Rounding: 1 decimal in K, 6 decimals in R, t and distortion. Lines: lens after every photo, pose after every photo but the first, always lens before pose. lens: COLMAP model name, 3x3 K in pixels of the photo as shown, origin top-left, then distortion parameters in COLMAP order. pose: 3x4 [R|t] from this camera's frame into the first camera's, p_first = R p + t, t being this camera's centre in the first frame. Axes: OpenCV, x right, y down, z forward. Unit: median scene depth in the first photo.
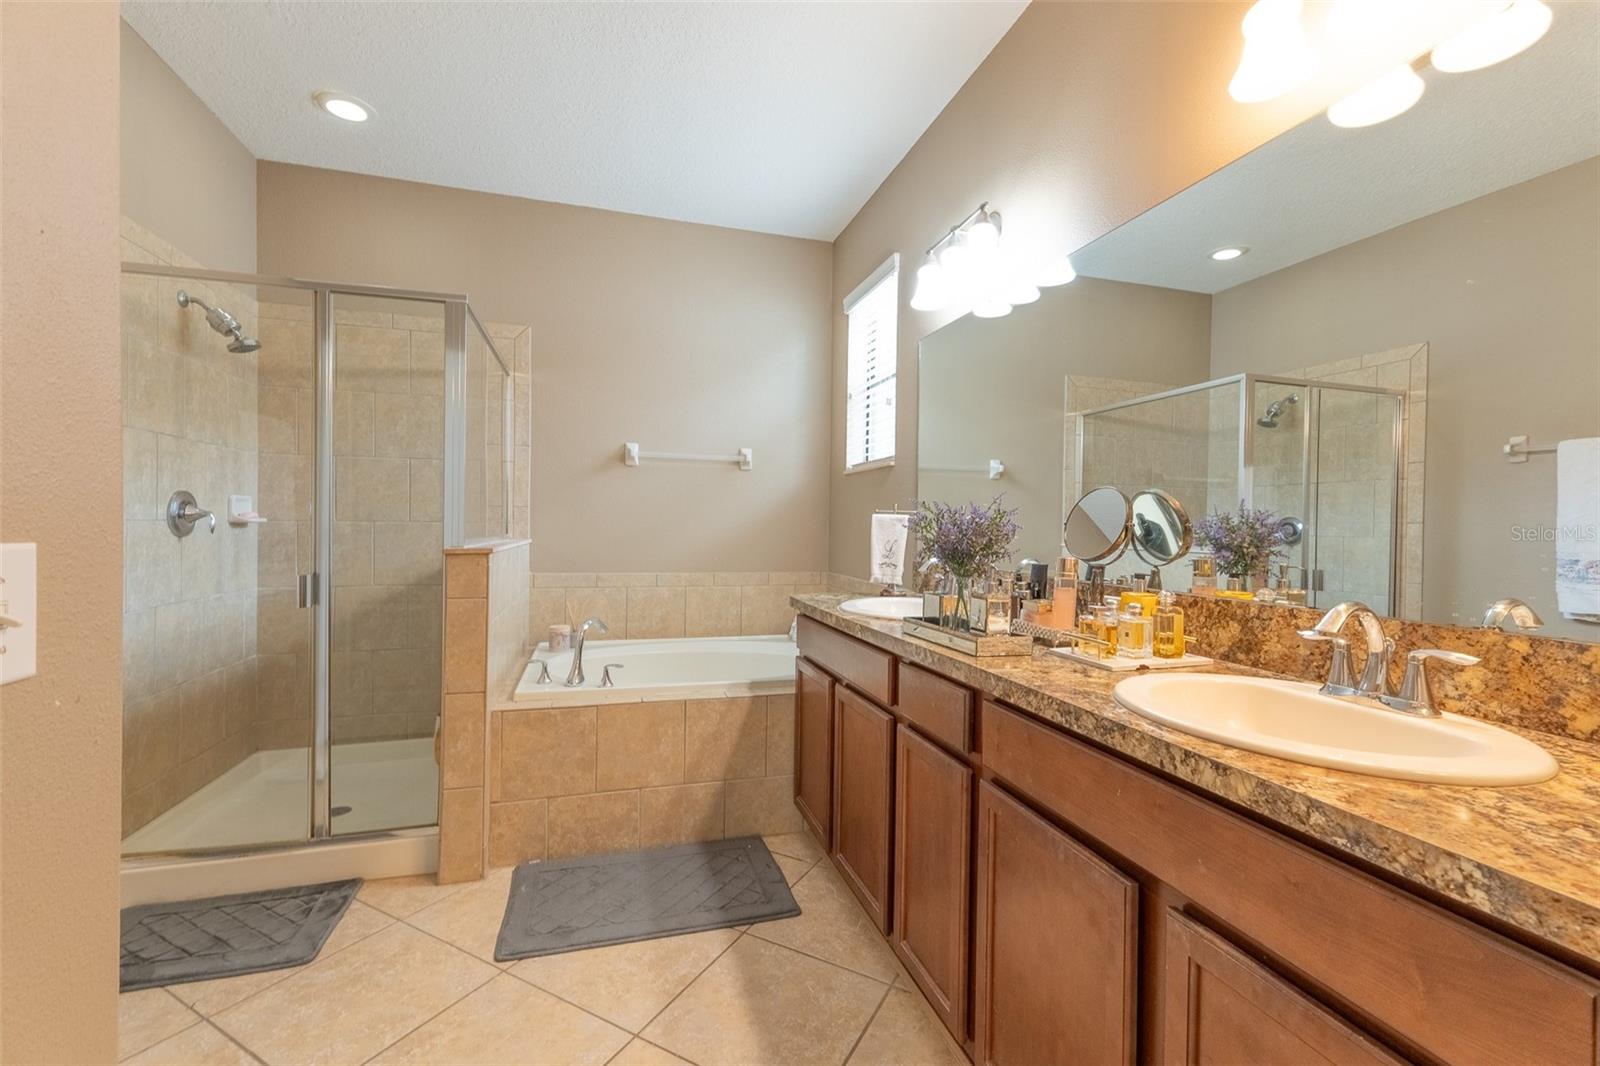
lens RADIAL K [[679.6, 0, 806.7], [0, 679.6, 531.7], [0, 0, 1]] dist [0.006154, -0.000710]
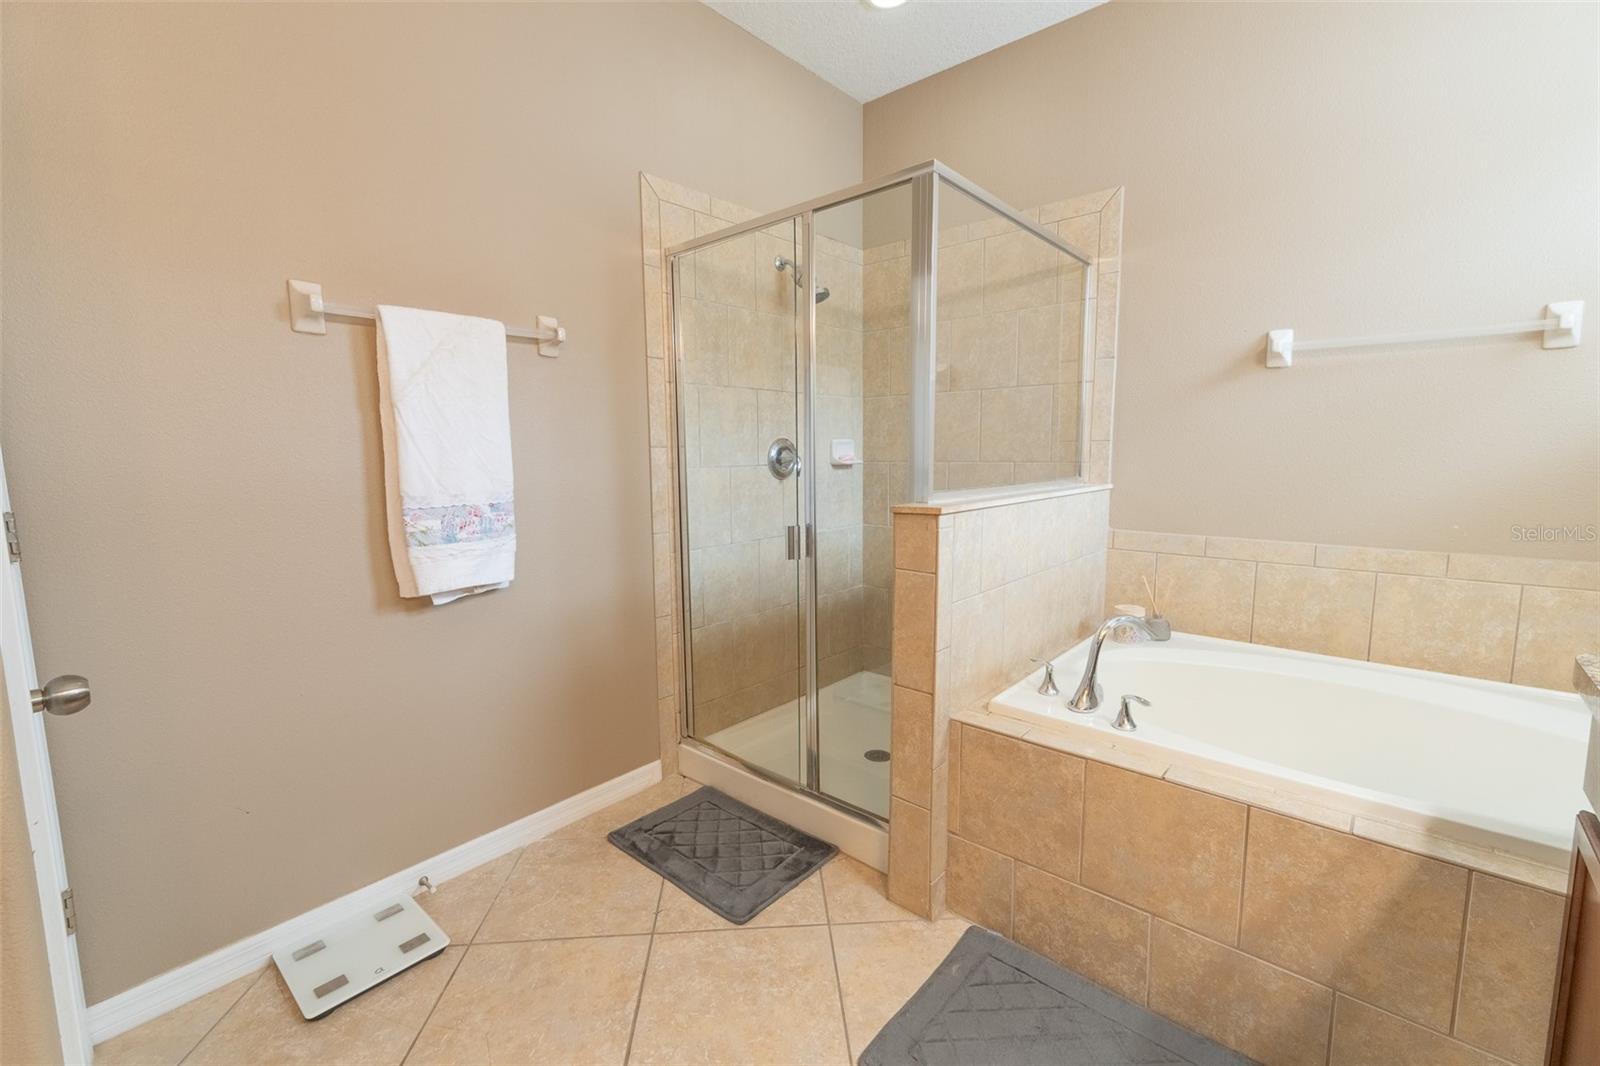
lens RADIAL K [[679.6, 0, 797.1], [0, 679.6, 531.7], [0, 0, 1]] dist [0.006154, -0.000710]
pose [[0.526008, 0.085720, -0.846149, 0.069480], [0.007241, 0.994420, 0.105242, -0.024926], [0.850449, -0.061485, 0.522452, 0.425222]]
